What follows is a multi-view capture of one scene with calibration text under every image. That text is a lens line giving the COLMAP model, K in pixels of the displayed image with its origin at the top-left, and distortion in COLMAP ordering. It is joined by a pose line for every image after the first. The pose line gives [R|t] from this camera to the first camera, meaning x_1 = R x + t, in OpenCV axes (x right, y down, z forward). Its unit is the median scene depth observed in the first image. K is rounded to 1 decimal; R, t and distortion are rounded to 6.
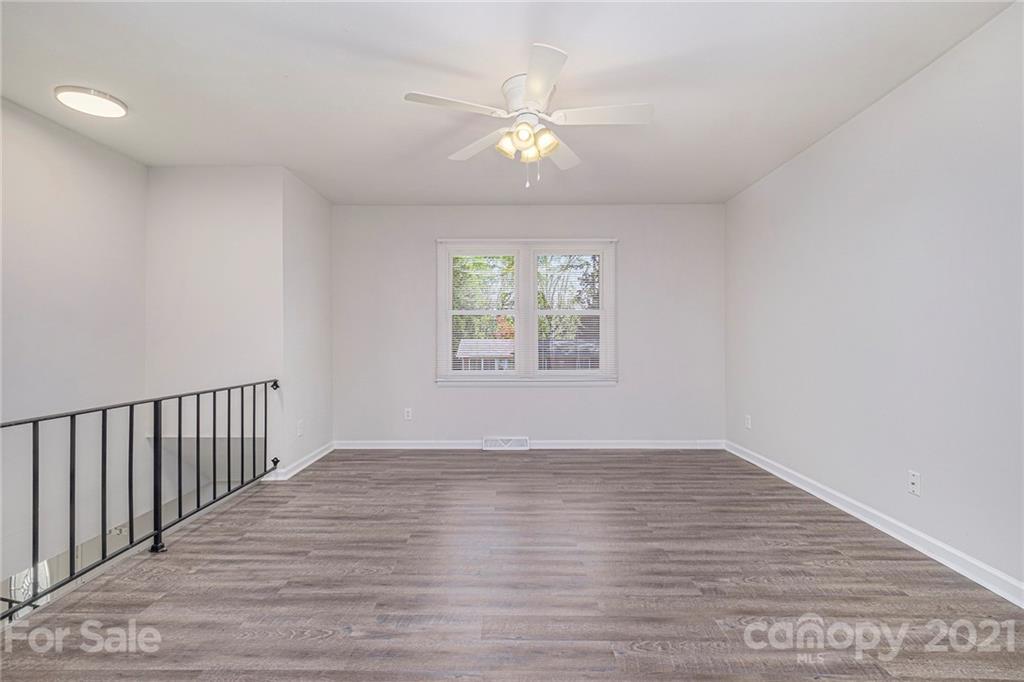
lens RADIAL K [[453.5, 0, 512.3], [0, 453.5, 339.9], [0, 0, 1]] dist [-0.001891, -0.000007]
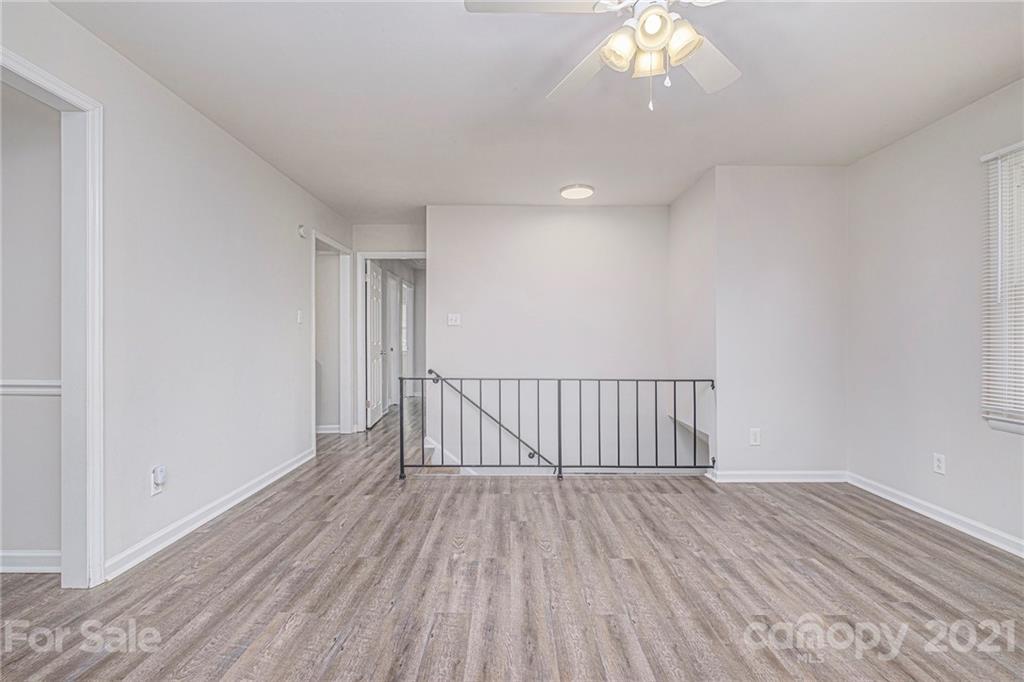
lens RADIAL K [[453.5, 0, 512.3], [0, 453.5, 339.9], [0, 0, 1]] dist [-0.001891, -0.000007]
pose [[0.001082, -0.002511, -0.999996, 0.667475], [-0.008805, 0.999958, -0.002521, 0.013413], [0.999961, 0.008808, 0.001060, 0.788980]]
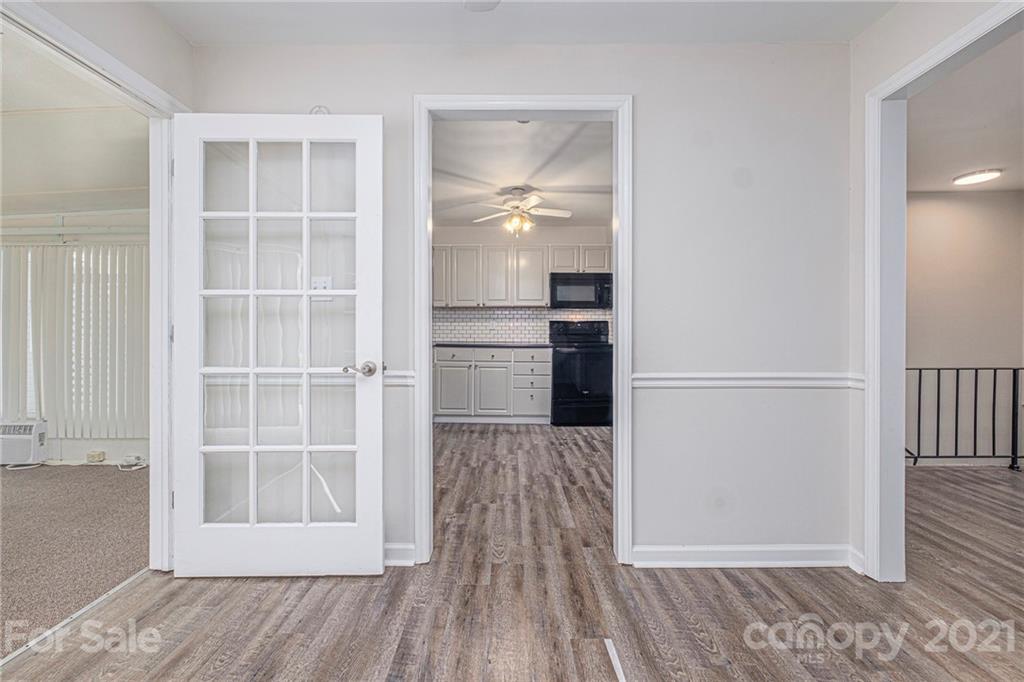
lens RADIAL K [[453.5, 0, 512.3], [0, 453.5, 339.9], [0, 0, 1]] dist [-0.001891, -0.000007]
pose [[0.018017, 0.011475, -0.999772, 0.627396], [0.000633, 0.999934, 0.011489, 0.022615], [0.999837, -0.000840, 0.018009, -0.633922]]
